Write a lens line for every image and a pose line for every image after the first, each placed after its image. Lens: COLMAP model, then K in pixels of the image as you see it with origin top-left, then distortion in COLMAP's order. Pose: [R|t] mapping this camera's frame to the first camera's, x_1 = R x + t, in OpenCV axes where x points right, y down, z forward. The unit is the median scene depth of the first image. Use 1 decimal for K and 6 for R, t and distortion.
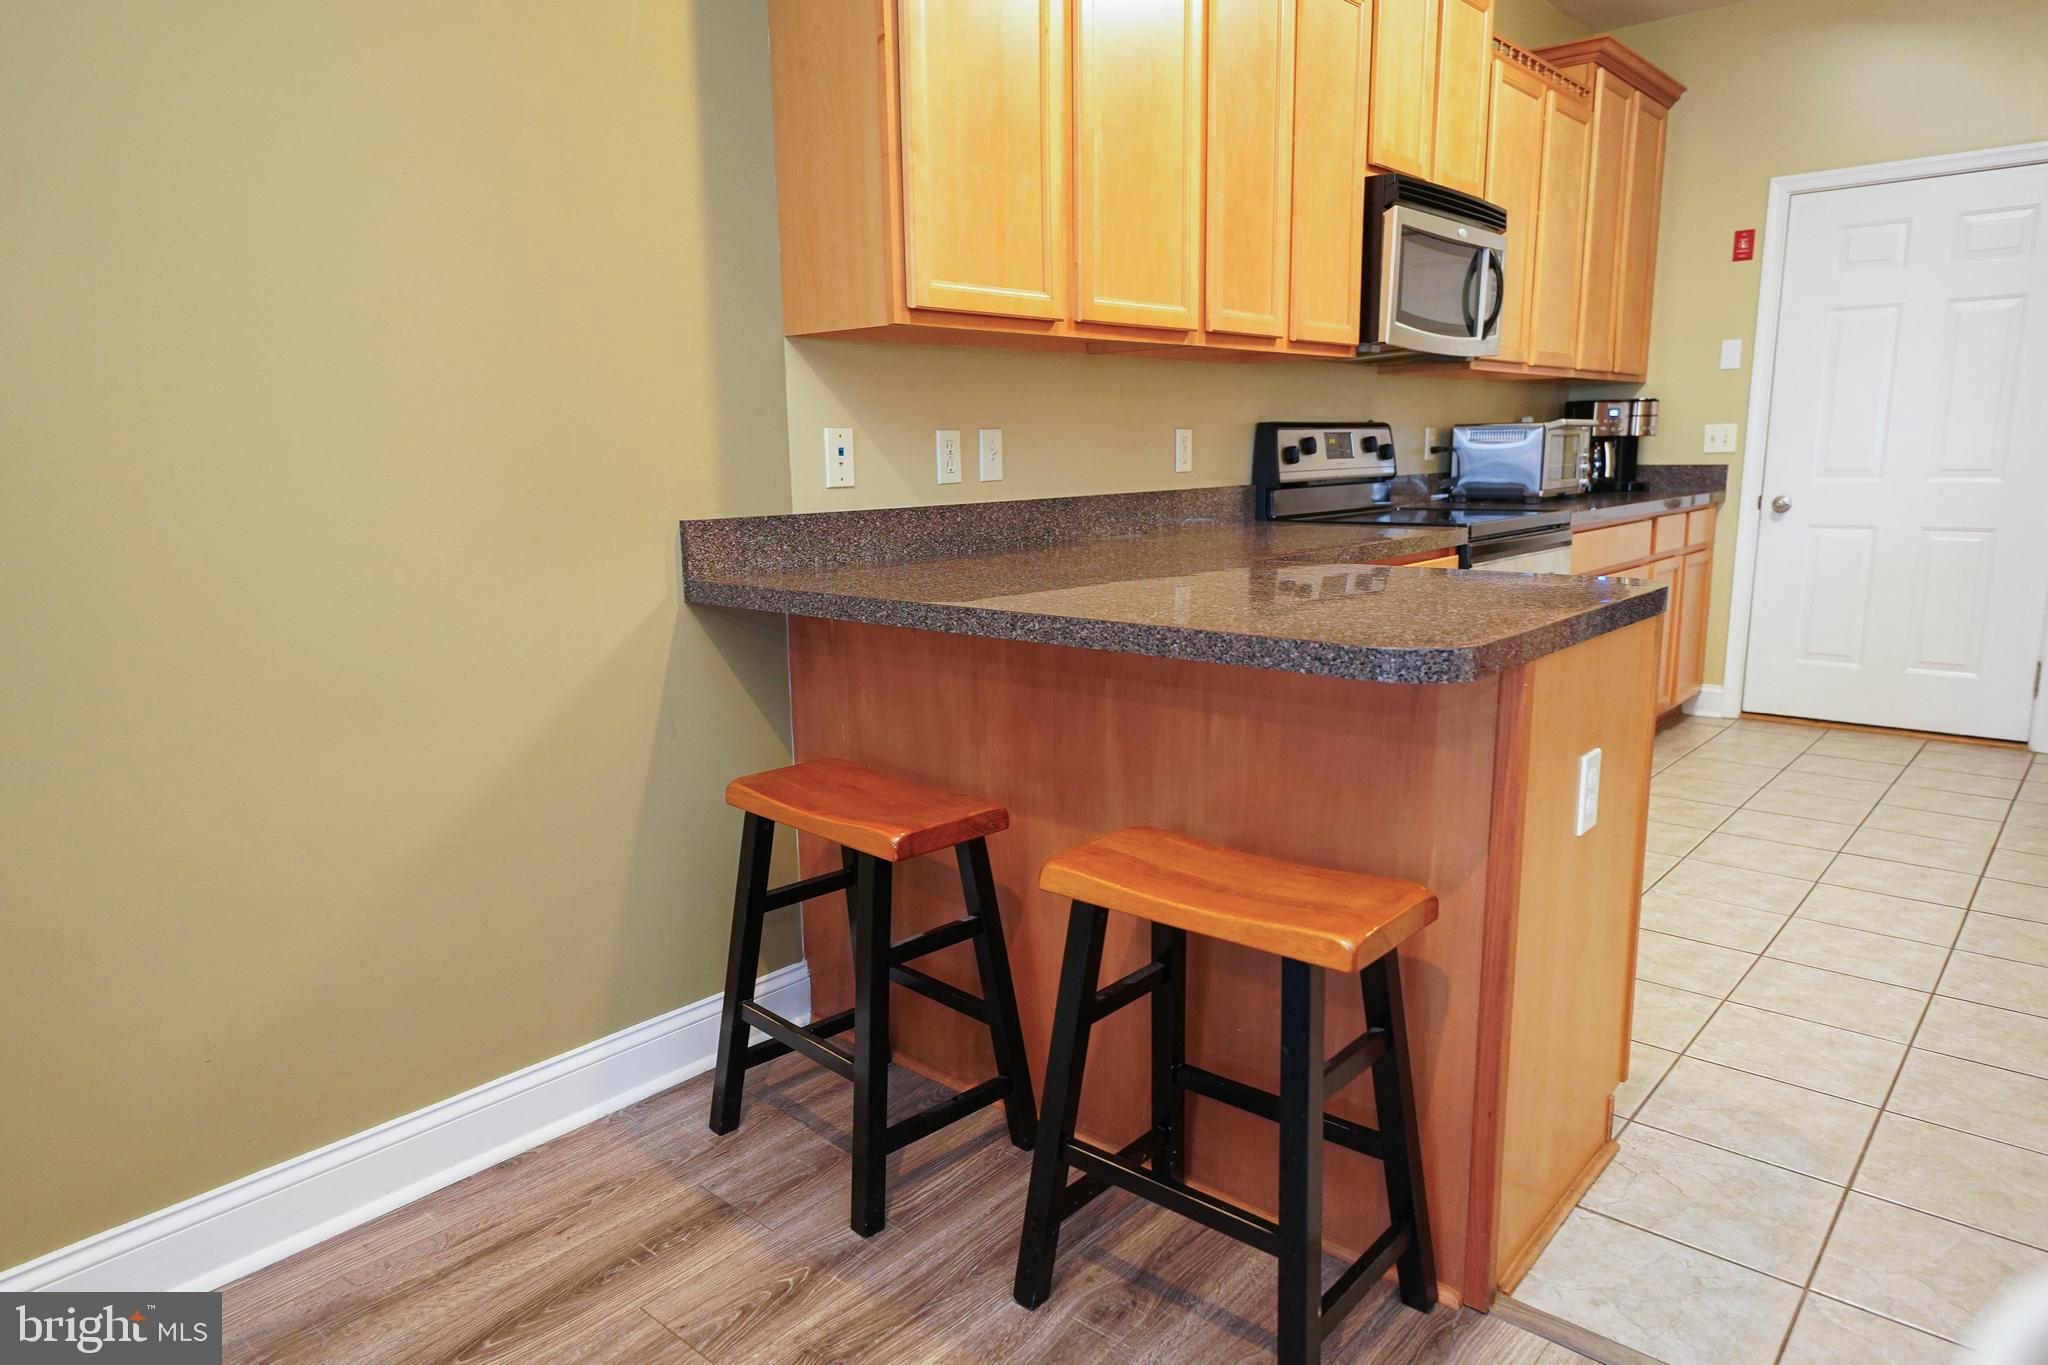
lens RADIAL K [[1278.4, 0, 996.7], [0, 1278.4, 679.3], [0, 0, 1]] dist [0.006890, 0.005313]
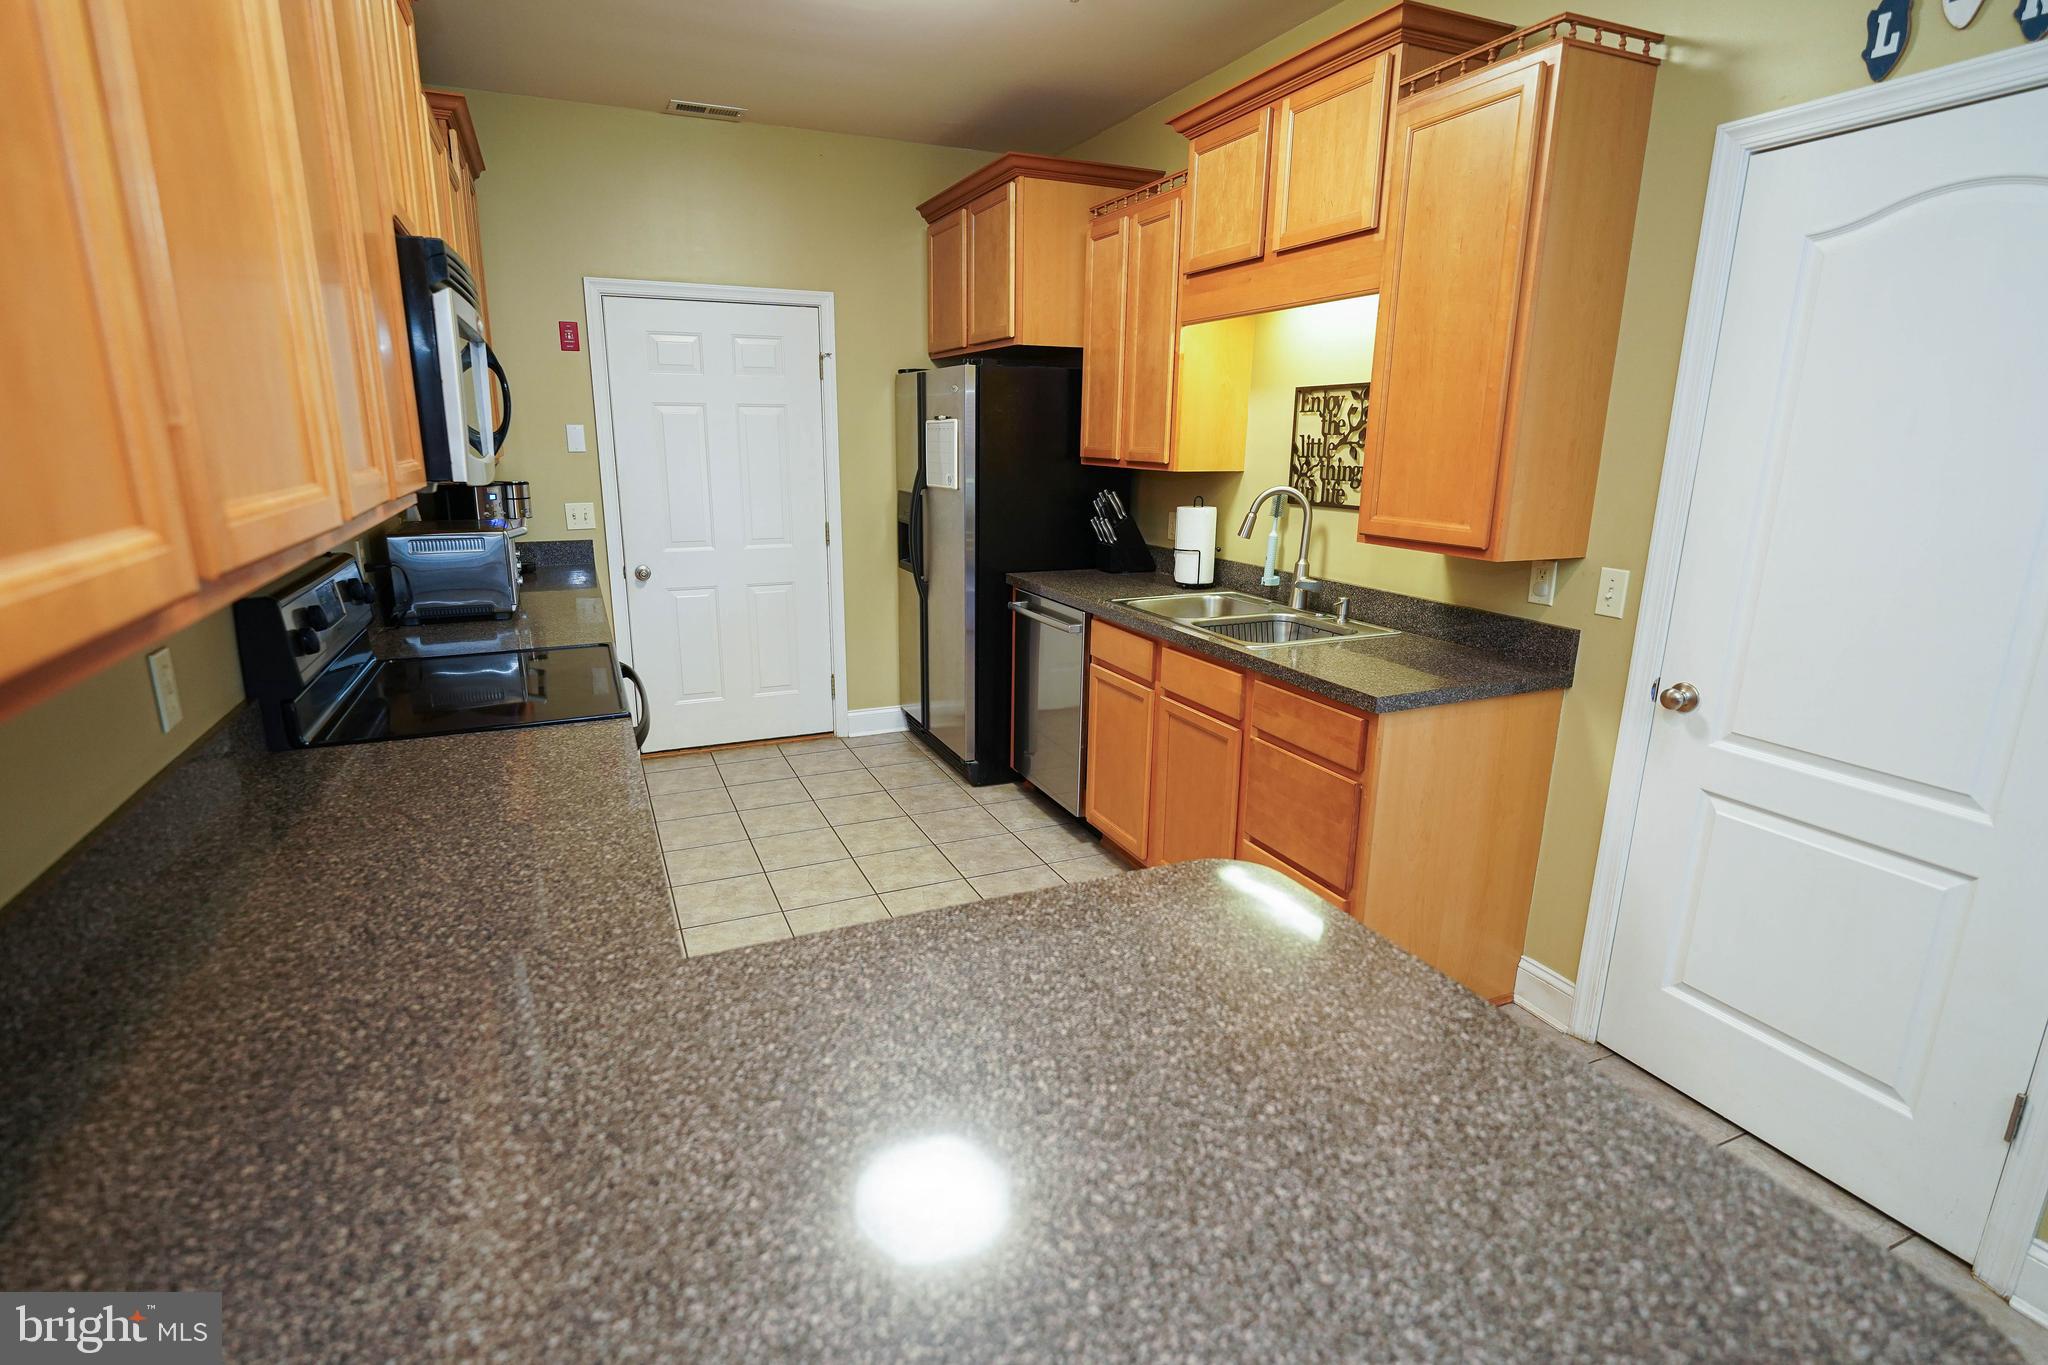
lens RADIAL K [[990.3, 0, 1011.6], [0, 990.3, 680.8], [0, 0, 1]] dist [-0.011226, -0.000224]
pose [[0.414693, -0.204555, 0.886672, -0.066791], [0.150967, 0.976368, 0.154642, -0.175665], [-0.897351, 0.069730, 0.435774, 0.450641]]
